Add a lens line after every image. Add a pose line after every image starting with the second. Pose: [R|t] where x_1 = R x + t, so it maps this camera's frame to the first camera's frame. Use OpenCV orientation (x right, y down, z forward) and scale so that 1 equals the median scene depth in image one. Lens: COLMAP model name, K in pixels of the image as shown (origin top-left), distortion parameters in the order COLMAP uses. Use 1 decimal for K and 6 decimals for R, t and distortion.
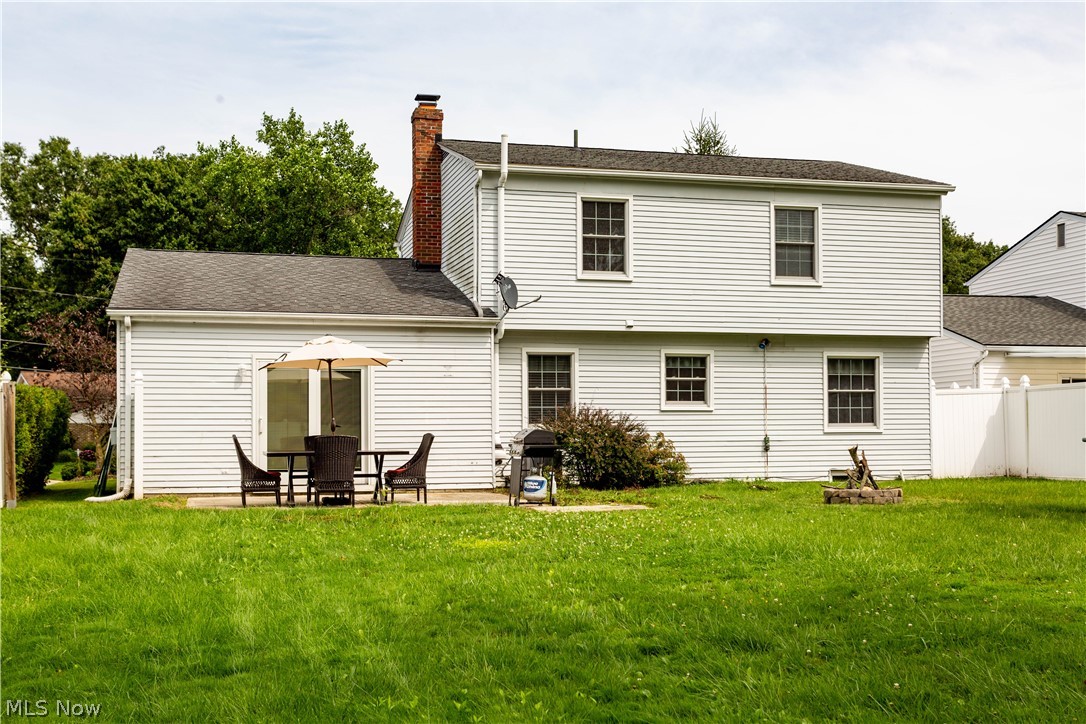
lens RADIAL K [[1194.7, 0, 536.7], [0, 1194.7, 398.1], [0, 0, 1]] dist [0.007990, 0.000000]
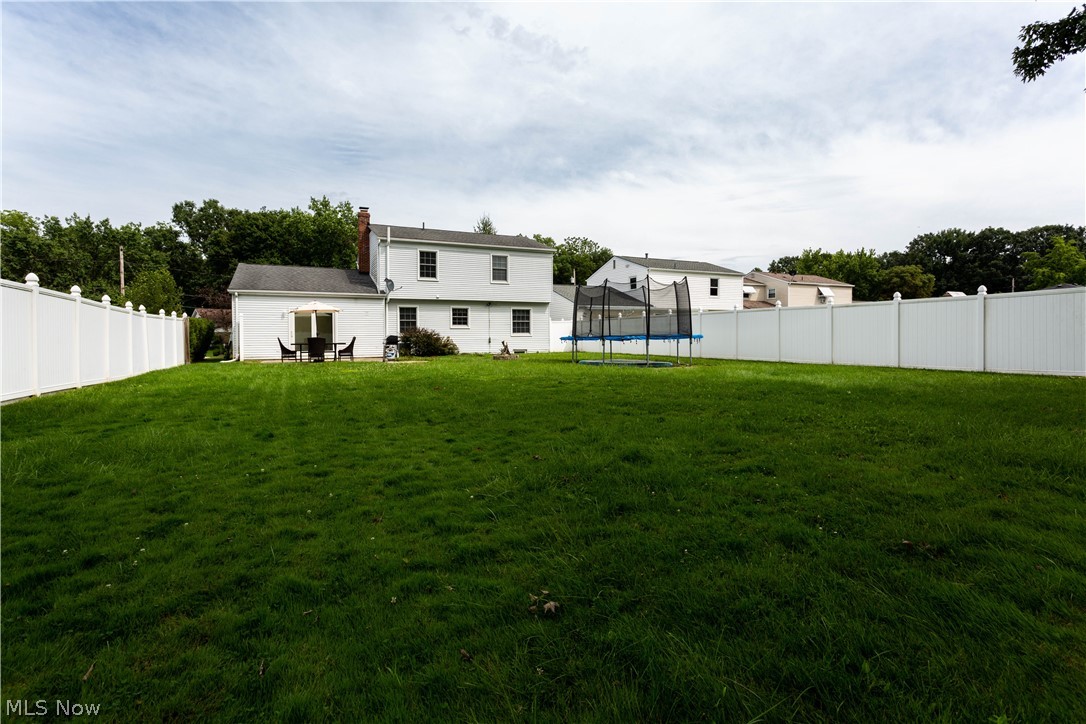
lens RADIAL K [[510.9, 0, 548.1], [0, 510.9, 338.6], [0, 0, 1]] dist [-0.000118, 0.000799]
pose [[0.980806, -0.001746, 0.194981, 0.095917], [-0.004631, 0.999469, 0.032247, -0.004991], [-0.194933, -0.032531, 0.980277, -0.204074]]
